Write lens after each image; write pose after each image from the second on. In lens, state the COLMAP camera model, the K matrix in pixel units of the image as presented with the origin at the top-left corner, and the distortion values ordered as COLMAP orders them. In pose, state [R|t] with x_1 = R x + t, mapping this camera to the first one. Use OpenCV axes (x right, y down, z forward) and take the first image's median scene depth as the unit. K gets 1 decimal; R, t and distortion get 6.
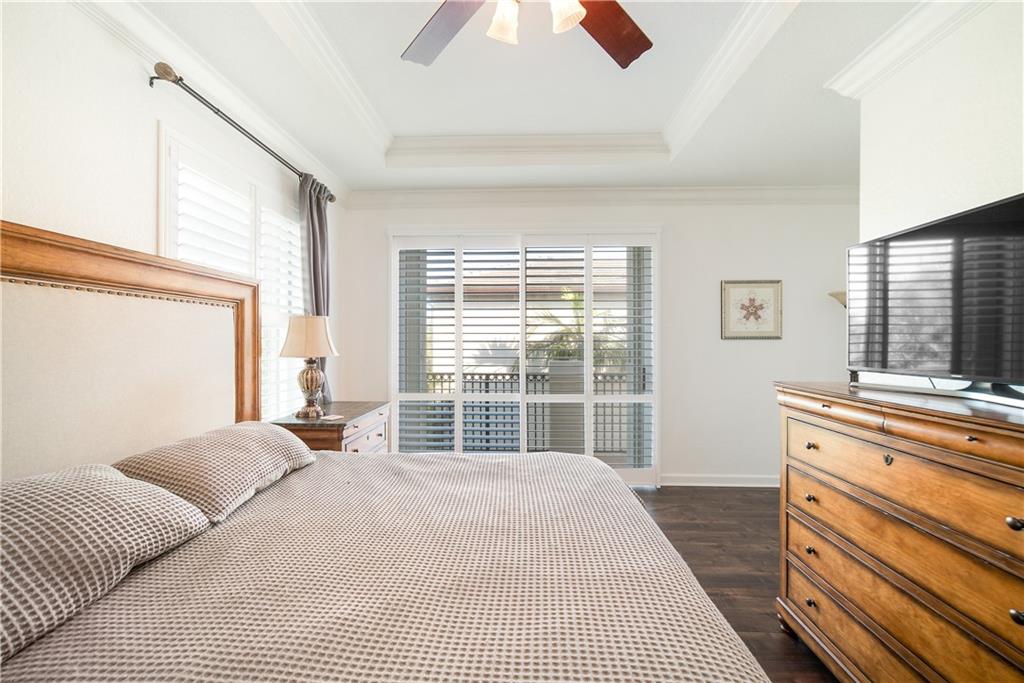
lens RADIAL K [[397.6, 0, 516.0], [0, 397.6, 338.9], [0, 0, 1]] dist [-0.015240, 0.012891]
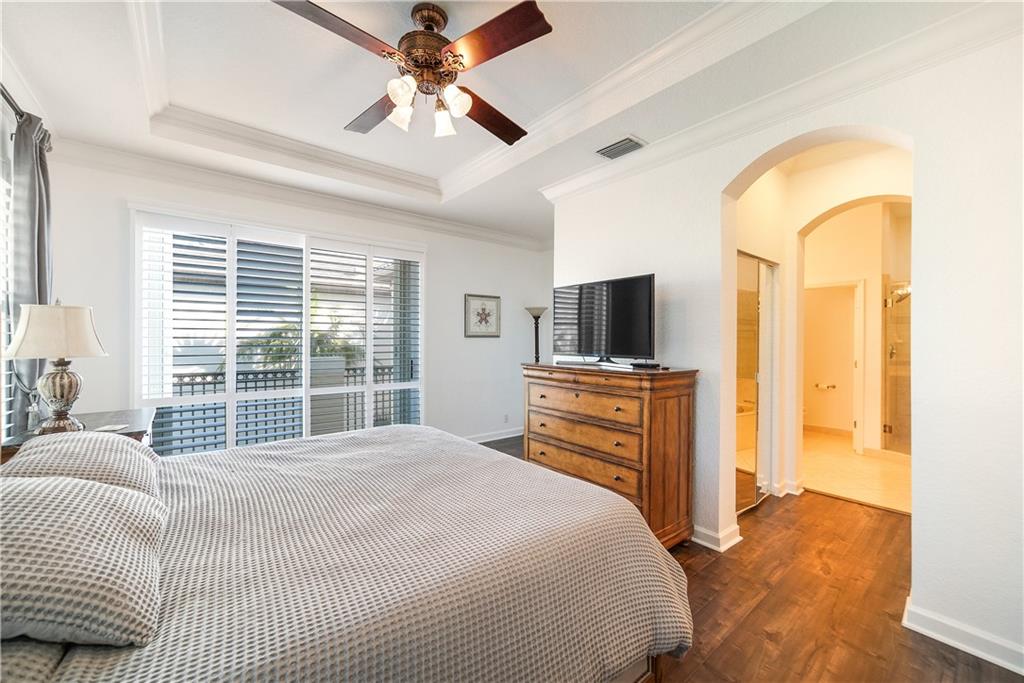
lens RADIAL K [[390.8, 0, 509.7], [0, 390.8, 340.8], [0, 0, 1]] dist [-0.024978, 0.012193]
pose [[0.761202, -0.000358, 0.648514, -0.482786], [-0.008540, 0.999908, 0.010576, -0.004373], [-0.648458, -0.013589, 0.761129, -0.245772]]
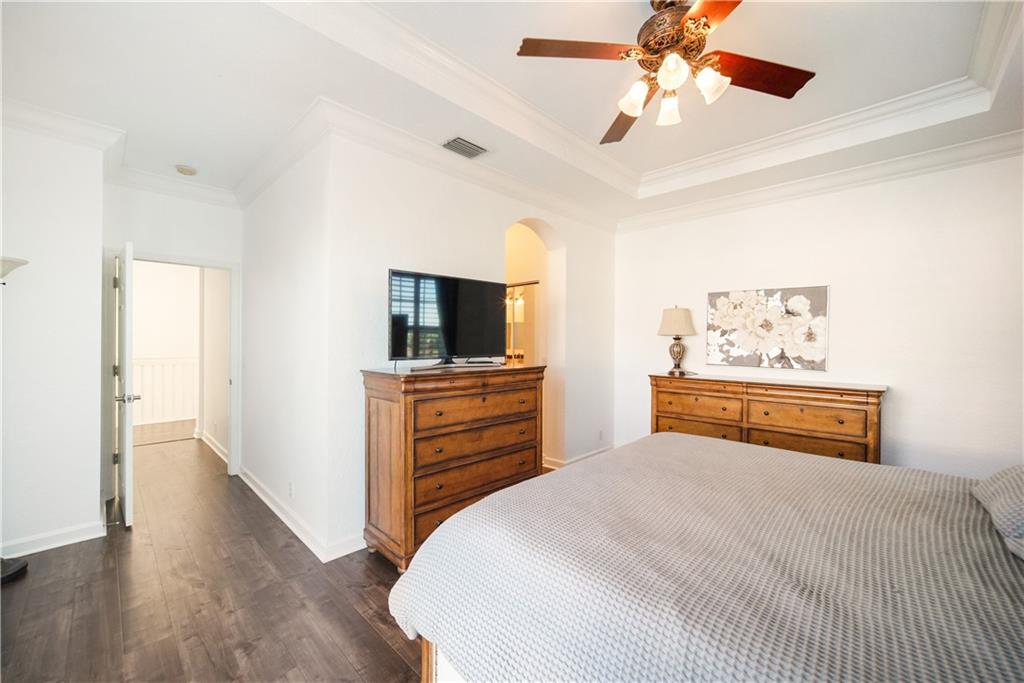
lens RADIAL K [[410.0, 0, 512.0], [0, 410.0, 341.5], [0, 0, 1]] dist [-0.000814, -0.000094]
pose [[-0.736616, -0.006509, 0.676280, -0.390603], [-0.012558, 0.999913, -0.004054, 0.013972], [-0.676194, -0.011479, -0.736634, 1.700703]]
